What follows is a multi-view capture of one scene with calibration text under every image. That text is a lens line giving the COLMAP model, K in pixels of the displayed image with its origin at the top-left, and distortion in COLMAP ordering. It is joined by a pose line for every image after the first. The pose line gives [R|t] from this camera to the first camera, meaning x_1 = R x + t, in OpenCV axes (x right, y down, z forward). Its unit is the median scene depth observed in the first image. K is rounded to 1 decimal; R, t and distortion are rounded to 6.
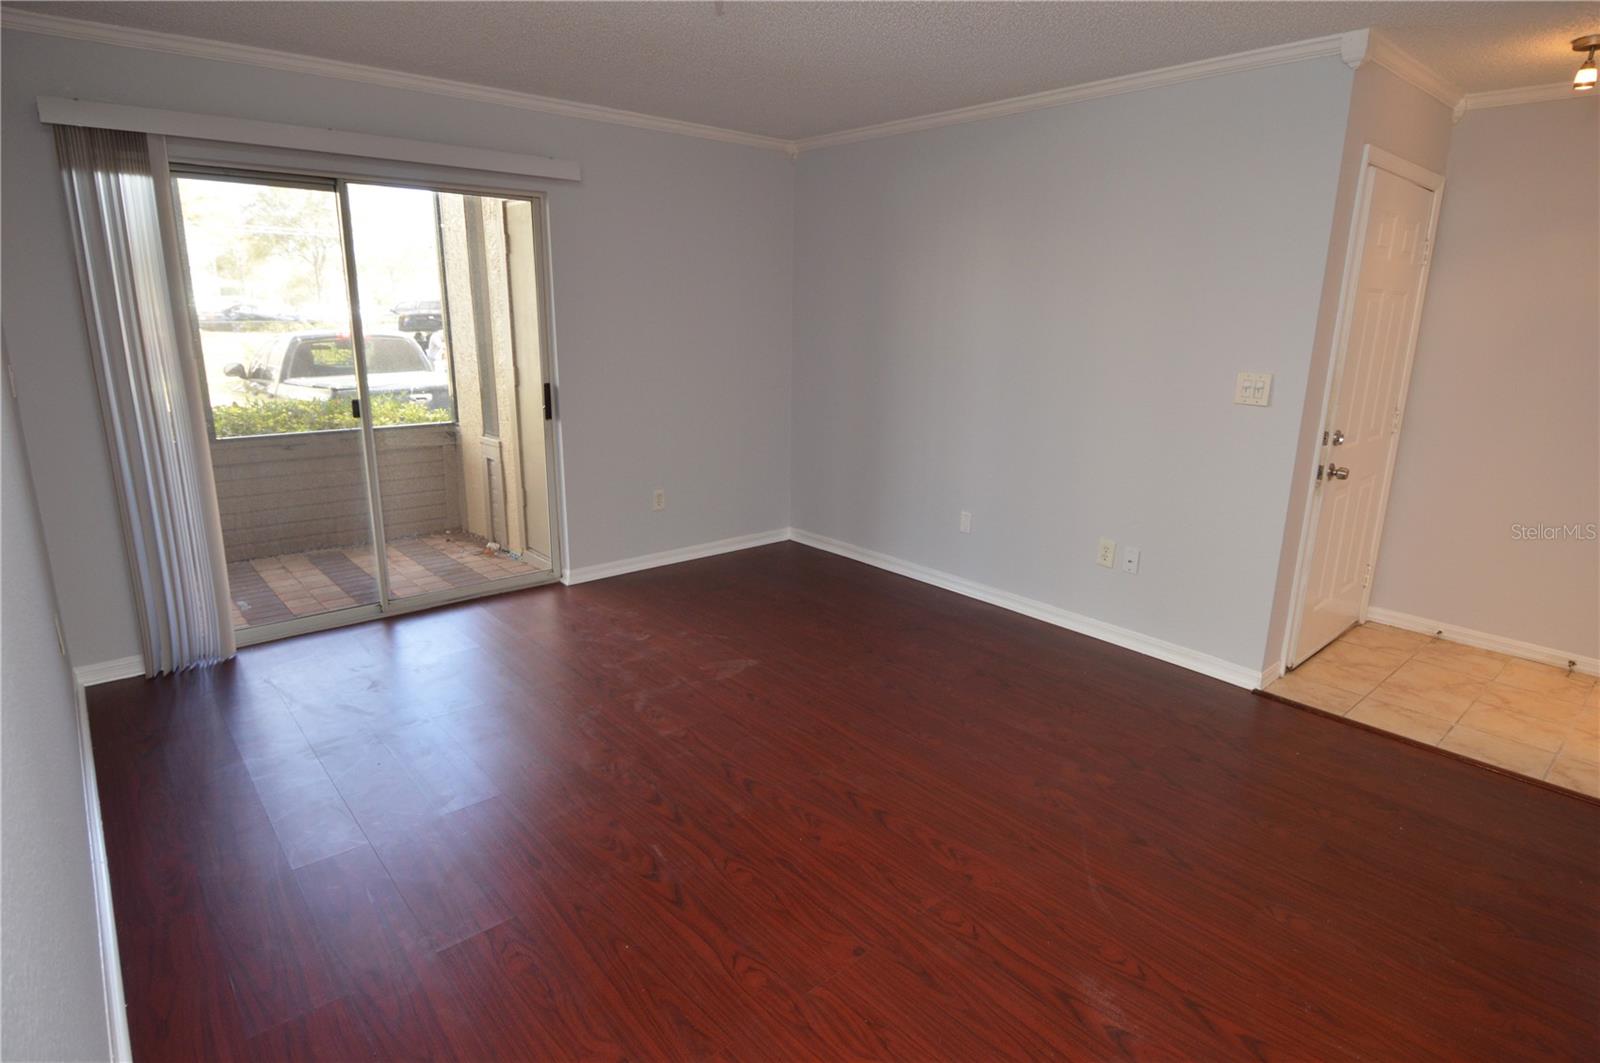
lens RADIAL K [[842.0, 0, 805.6], [0, 842.0, 525.2], [0, 0, 1]] dist [0.014572, -0.024405]
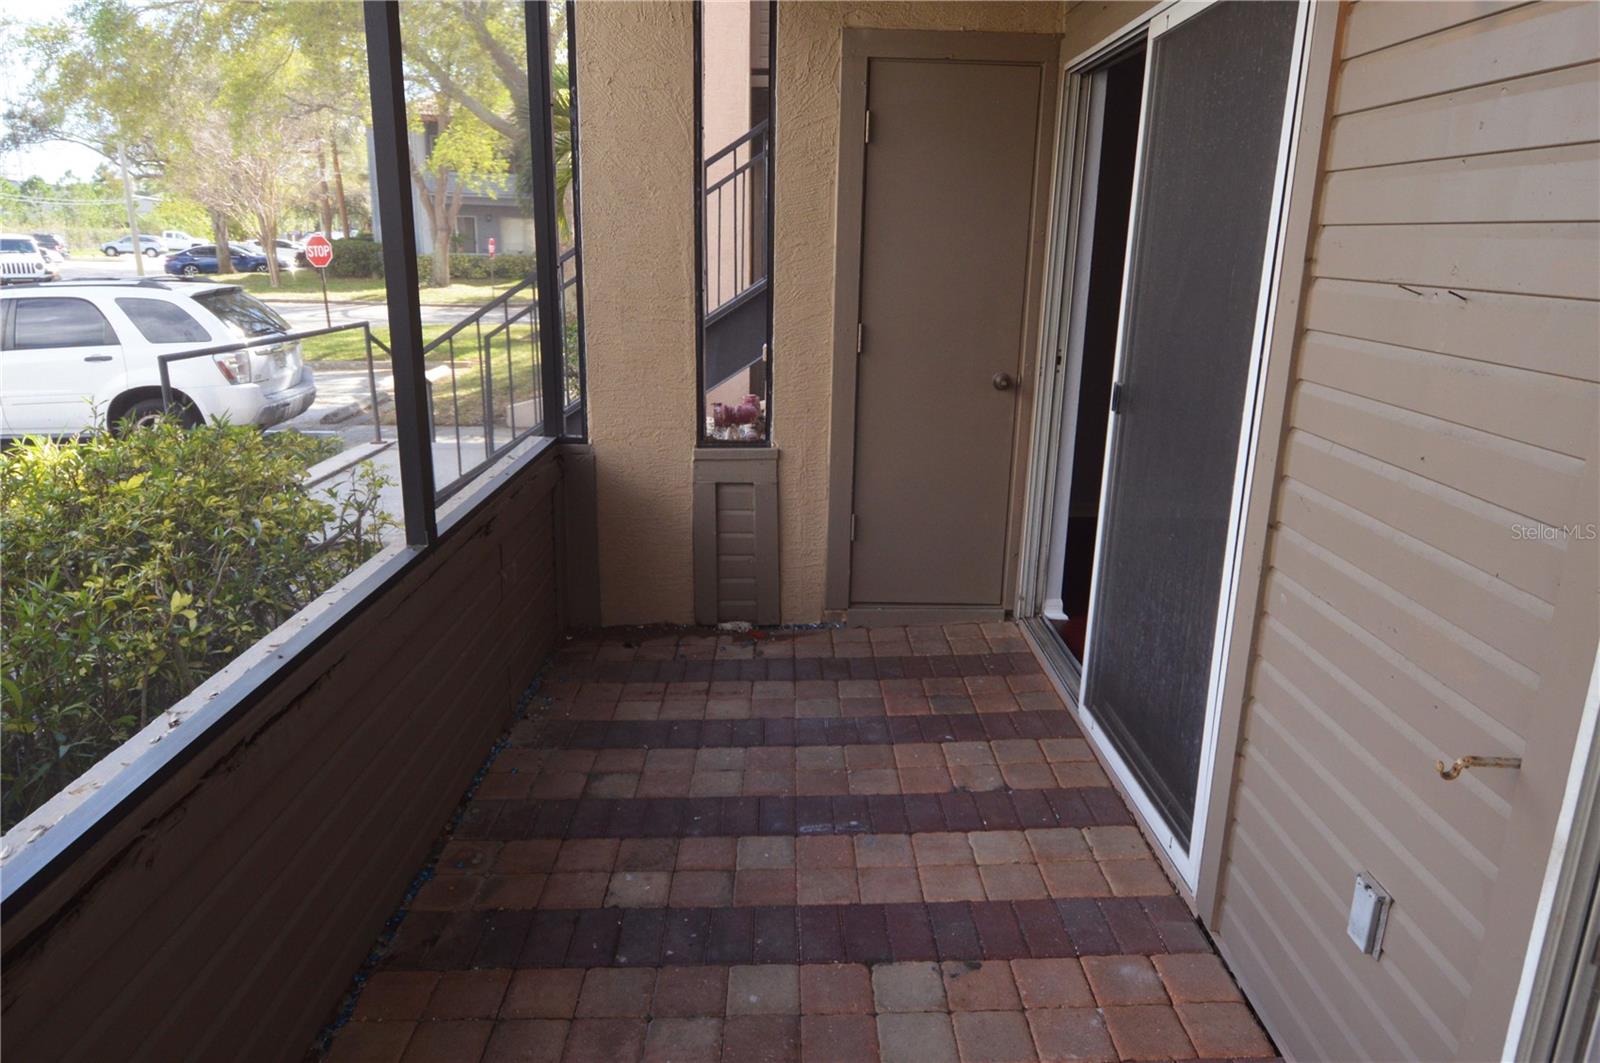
lens RADIAL K [[1038.5, 0, 827.7], [0, 1038.5, 512.6], [0, 0, 1]] dist [0.022381, -0.035623]
pose [[0.628553, -0.202259, 0.751008, -0.891047], [0.180445, 0.977171, 0.112145, -0.128761], [-0.756545, 0.065027, 0.650700, 0.478324]]
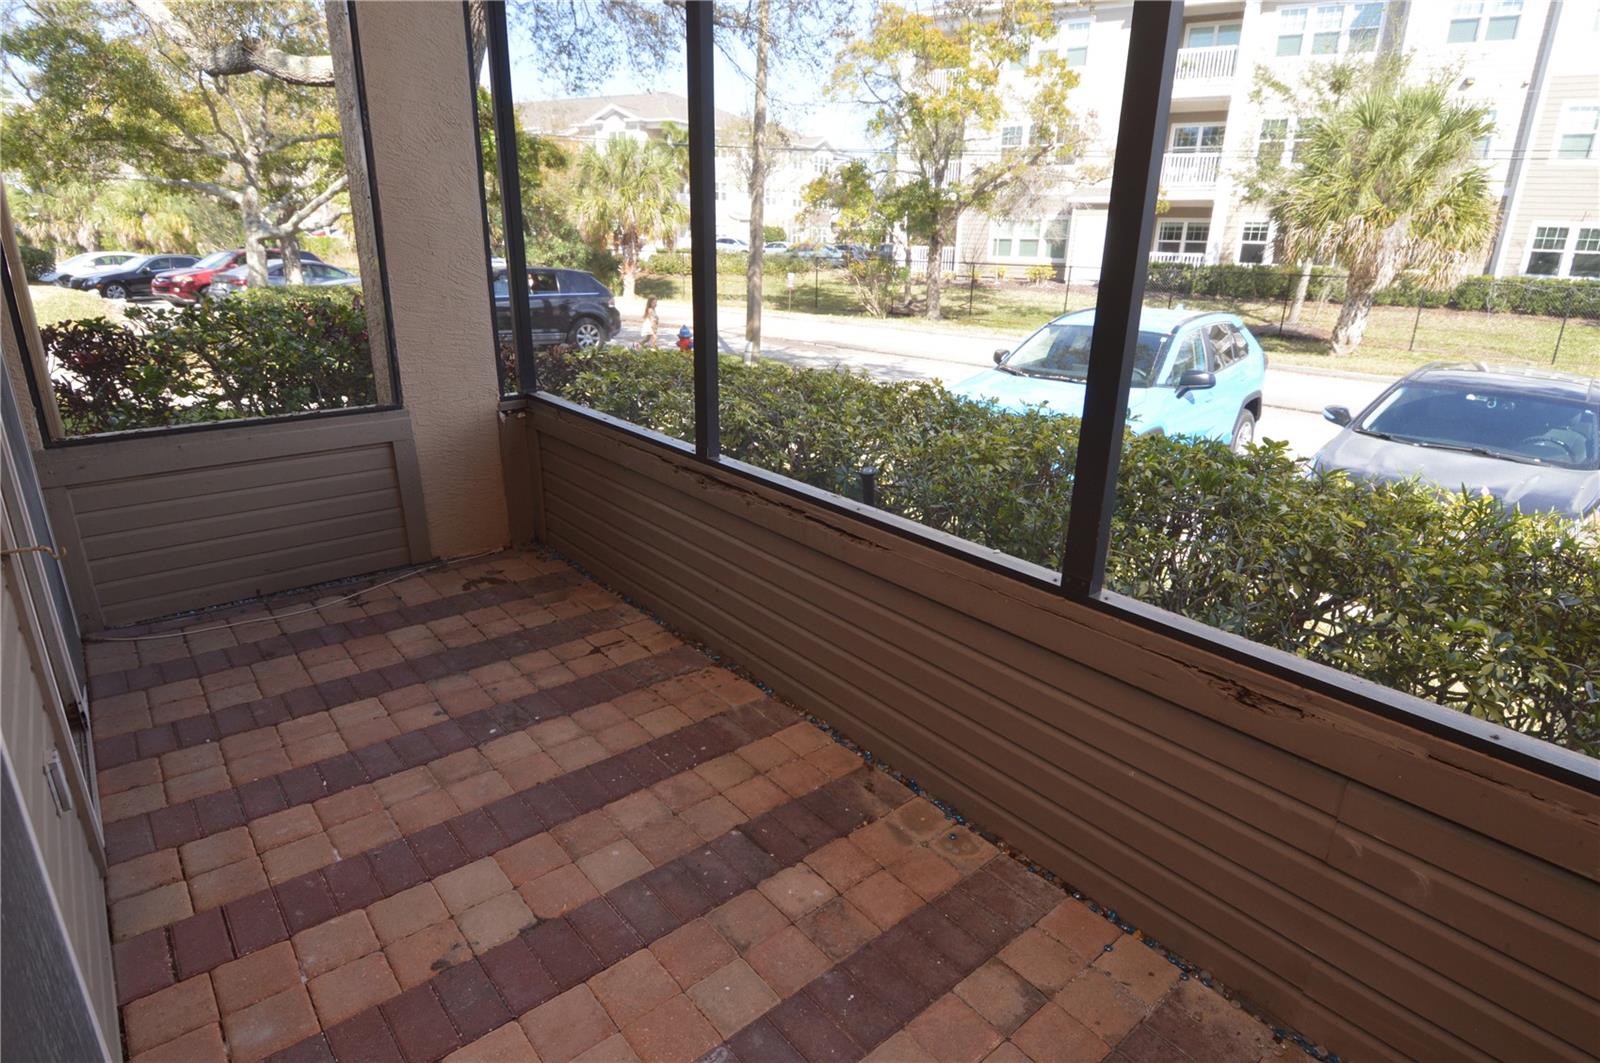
lens RADIAL K [[842.0, 0, 805.6], [0, 842.0, 525.2], [0, 0, 1]] dist [0.014572, -0.024405]
pose [[-0.008790, 0.299703, -0.953992, -0.324386], [-0.266978, 0.918694, 0.291073, -0.192458], [0.963662, 0.257254, 0.071939, 0.781316]]
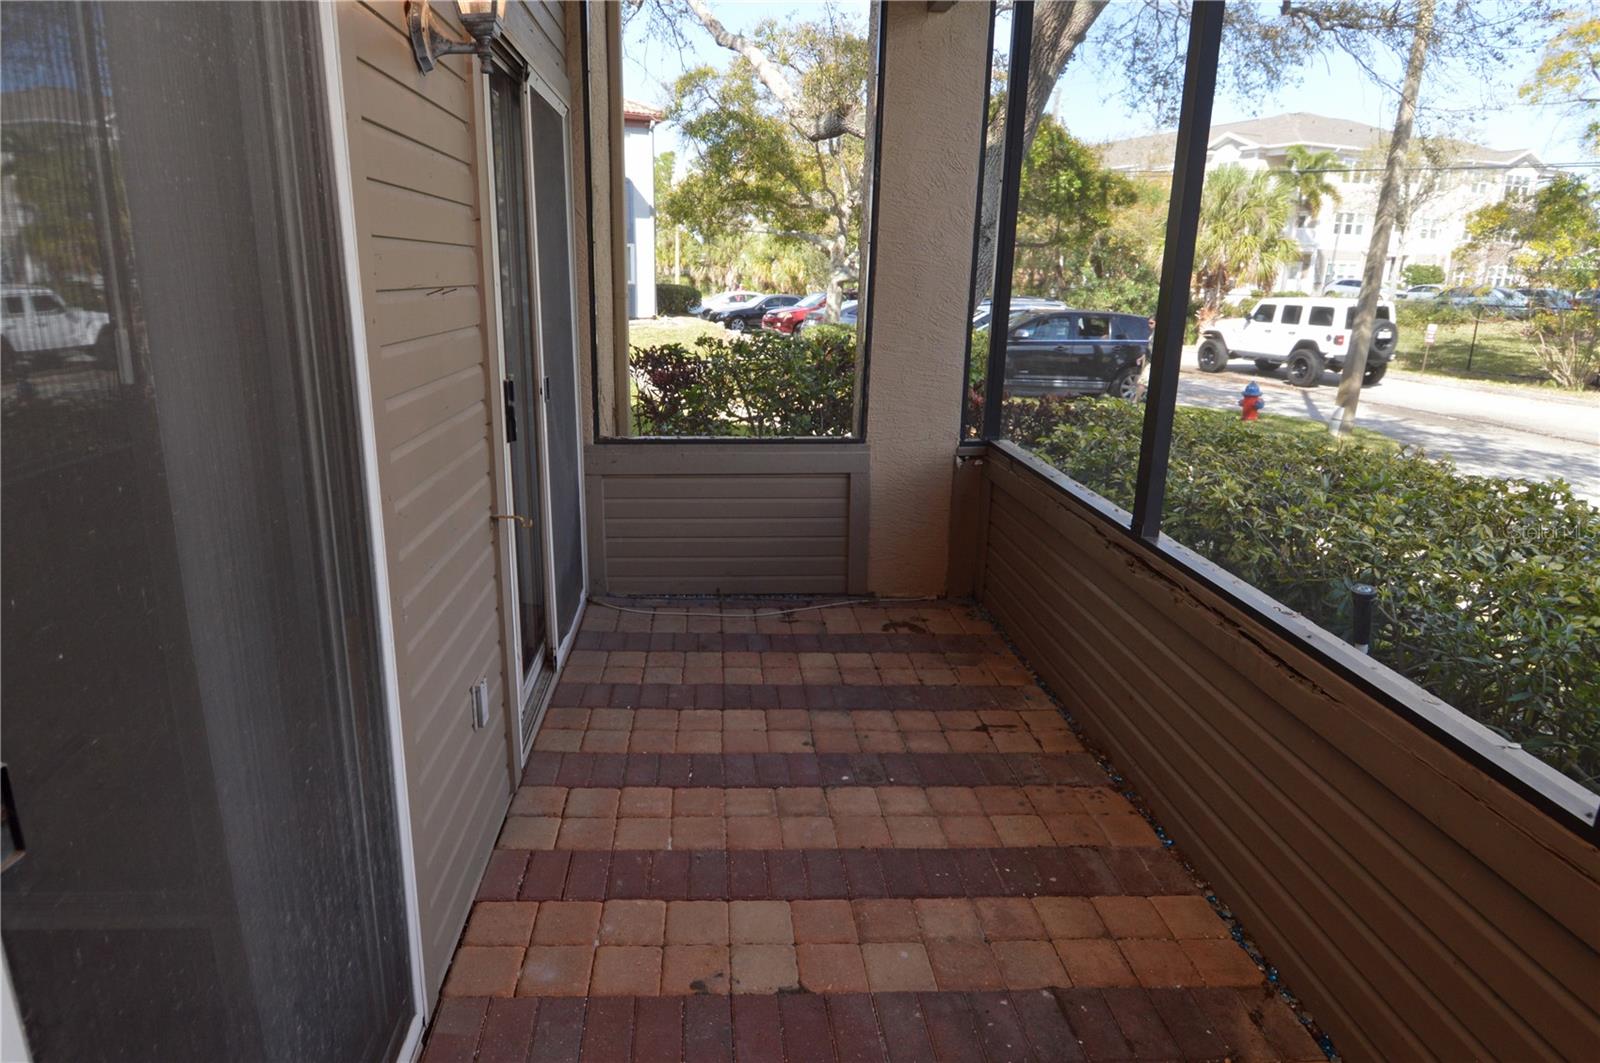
lens RADIAL K [[913.3, 0, 765.2], [0, 913.3, 505.1], [0, 0, 1]] dist [0.011170, -0.022267]
pose [[-0.612153, 0.166561, -0.772999, -0.356146], [-0.222051, 0.902020, 0.370208, -0.209168], [0.758922, 0.398269, -0.515188, 0.840969]]
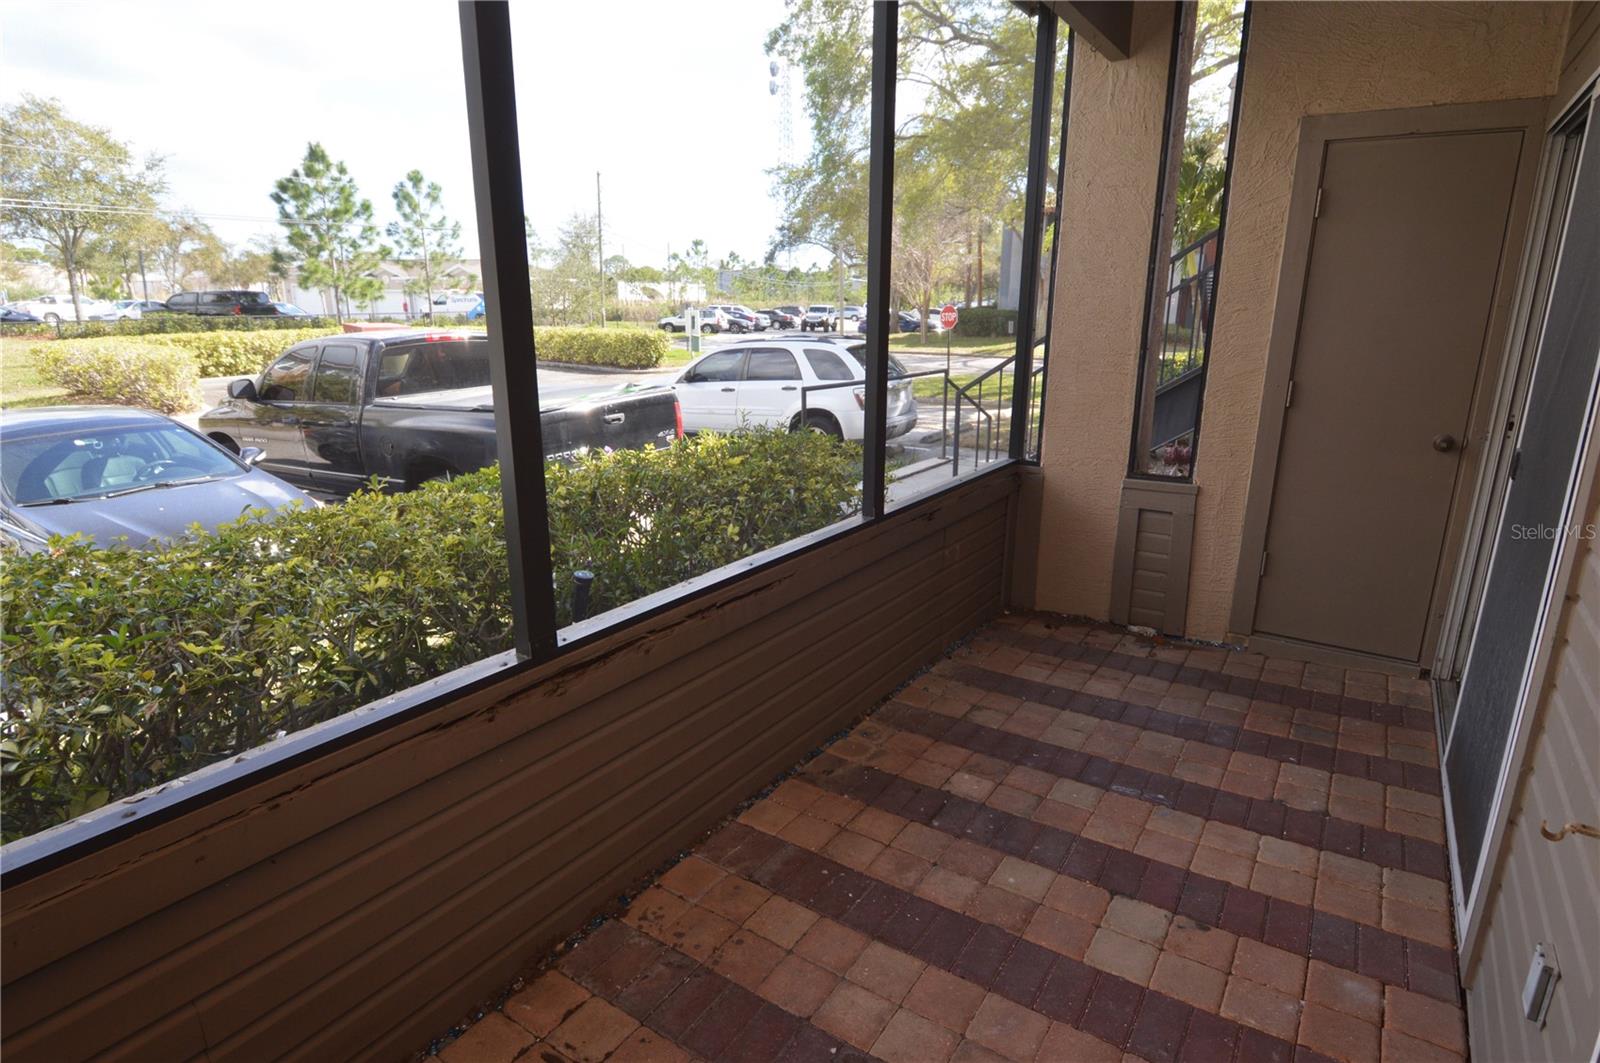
lens RADIAL K [[856.4, 0, 800.0], [0, 856.4, 531.5], [0, 0, 1]] dist [0.004524, -0.015162]
pose [[0.965618, -0.083512, 0.246186, -0.845062], [0.078101, 0.996442, 0.031680, -0.107400], [-0.247956, -0.011363, 0.968705, 0.379862]]
